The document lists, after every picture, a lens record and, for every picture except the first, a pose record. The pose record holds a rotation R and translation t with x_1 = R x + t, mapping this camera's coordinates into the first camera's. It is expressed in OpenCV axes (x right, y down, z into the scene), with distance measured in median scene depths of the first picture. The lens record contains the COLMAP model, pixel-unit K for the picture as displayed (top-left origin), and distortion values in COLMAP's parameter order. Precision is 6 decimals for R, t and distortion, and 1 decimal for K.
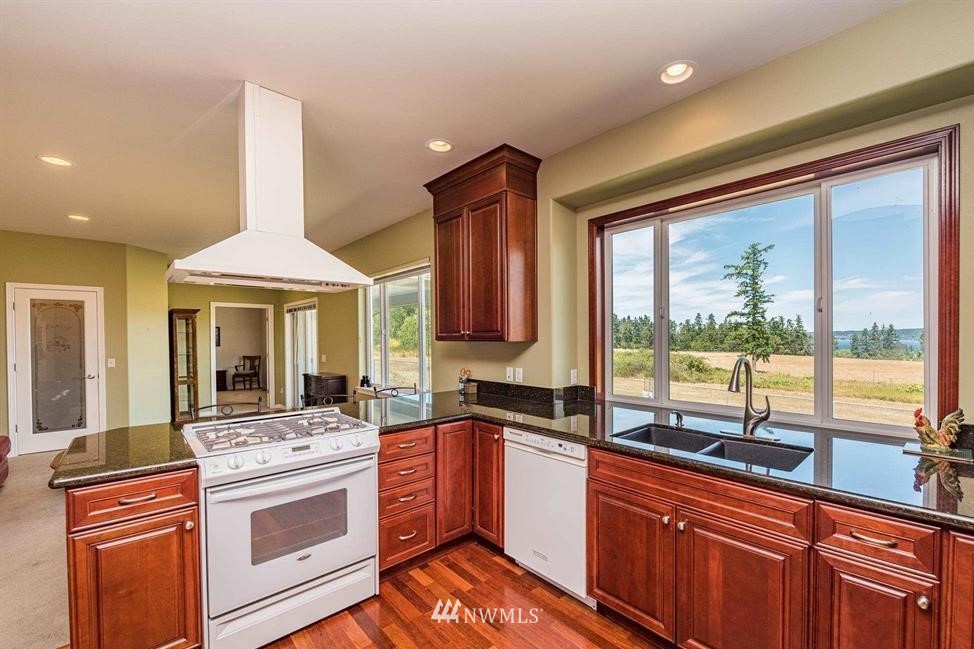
lens RADIAL K [[408.4, 0, 511.4], [0, 408.4, 343.5], [0, 0, 1]] dist [0.001491, -0.000086]
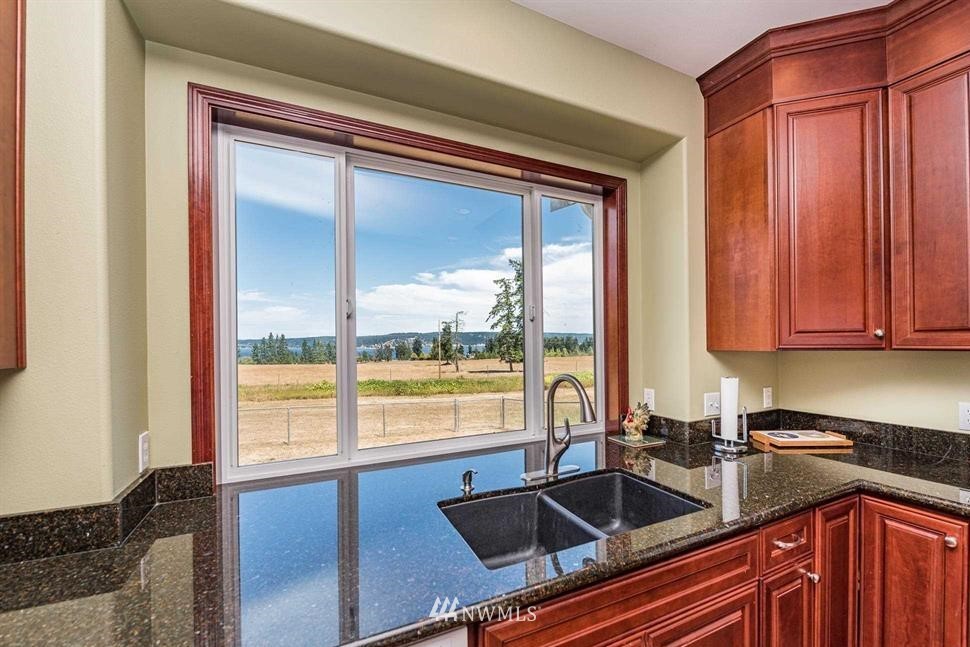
lens RADIAL K [[406.7, 0, 509.3], [0, 406.7, 342.4], [0, 0, 1]] dist [0.001491, -0.000086]
pose [[0.295717, 0.000088, 0.955276, -0.119943], [0.021667, 0.999742, -0.006799, -0.014582], [-0.955030, 0.022708, 0.295639, 0.542757]]
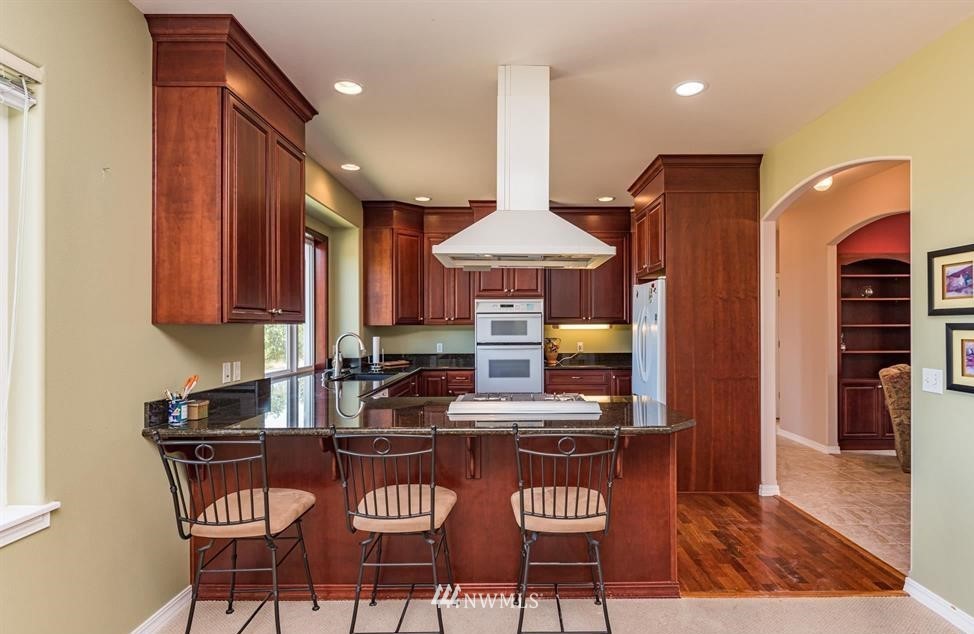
lens RADIAL K [[509.9, 0, 487.0], [0, 509.9, 317.0], [0, 0, 1]] dist [0.000946, 0.000059]
pose [[-0.738687, 0.018366, 0.673798, -0.917545], [0.014731, 0.999830, -0.011103, -0.002626], [-0.673887, 0.001724, -0.738832, 1.452133]]
